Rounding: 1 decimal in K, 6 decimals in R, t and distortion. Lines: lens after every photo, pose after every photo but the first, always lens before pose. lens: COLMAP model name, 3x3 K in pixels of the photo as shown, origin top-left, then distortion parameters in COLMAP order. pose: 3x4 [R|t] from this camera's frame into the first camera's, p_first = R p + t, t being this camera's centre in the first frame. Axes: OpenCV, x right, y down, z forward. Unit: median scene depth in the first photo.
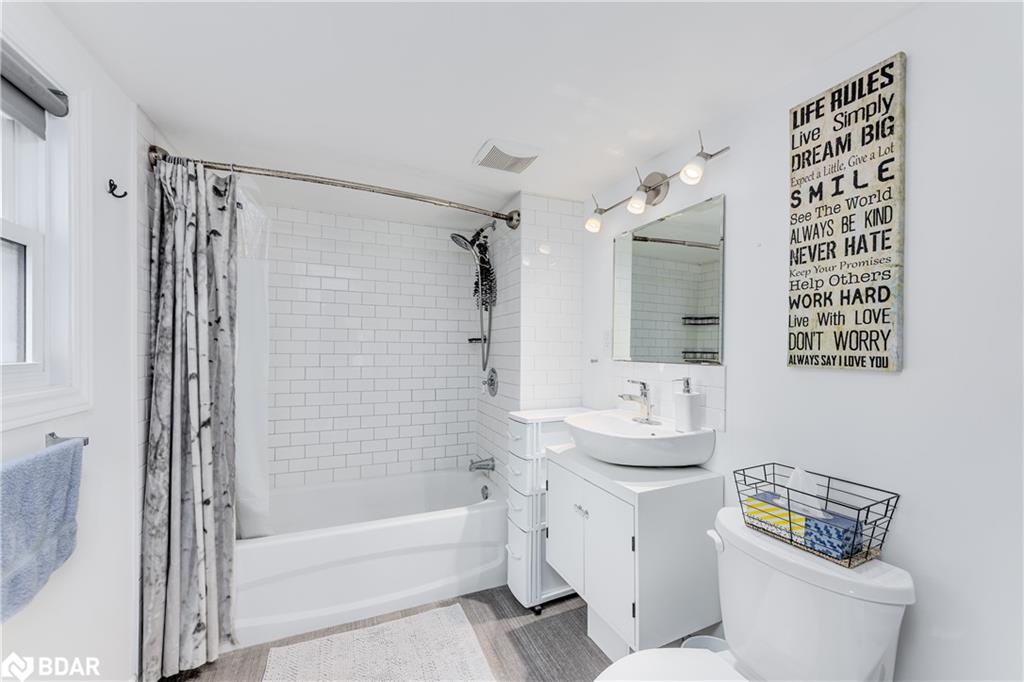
lens RADIAL K [[399.8, 0, 515.4], [0, 399.8, 347.2], [0, 0, 1]] dist [-0.018385, -0.000125]
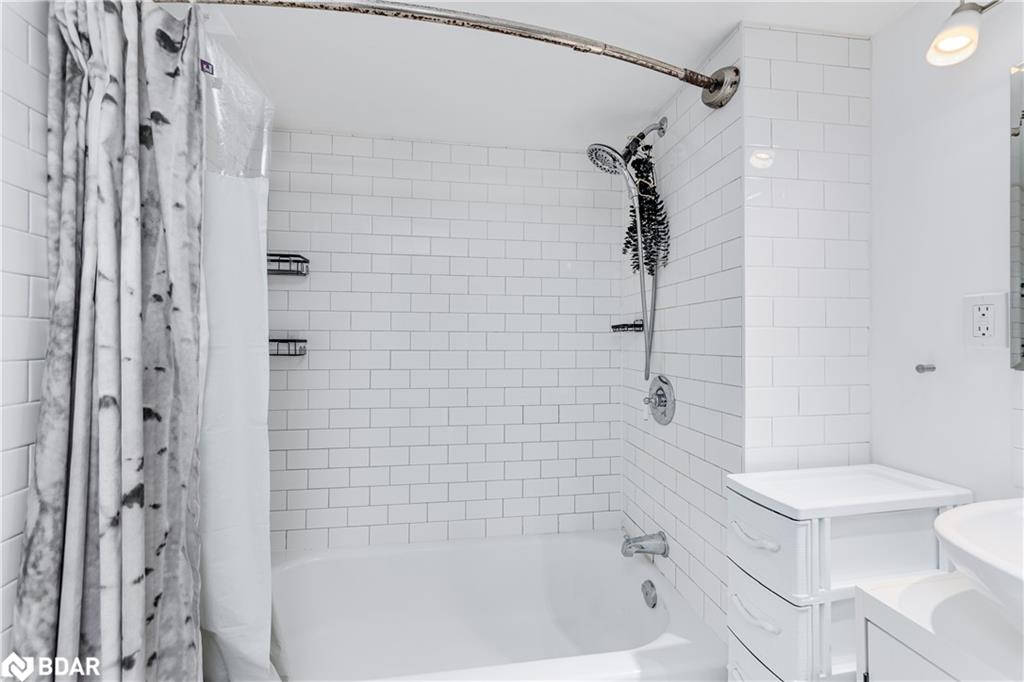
lens RADIAL K [[411.7, 0, 509.0], [0, 411.7, 317.8], [0, 0, 1]] dist [-0.003488, -0.000177]
pose [[0.965722, -0.018678, -0.258904, -0.180683], [0.005927, 0.998734, -0.049943, -0.002953], [0.259510, 0.046696, 0.964611, 0.585287]]
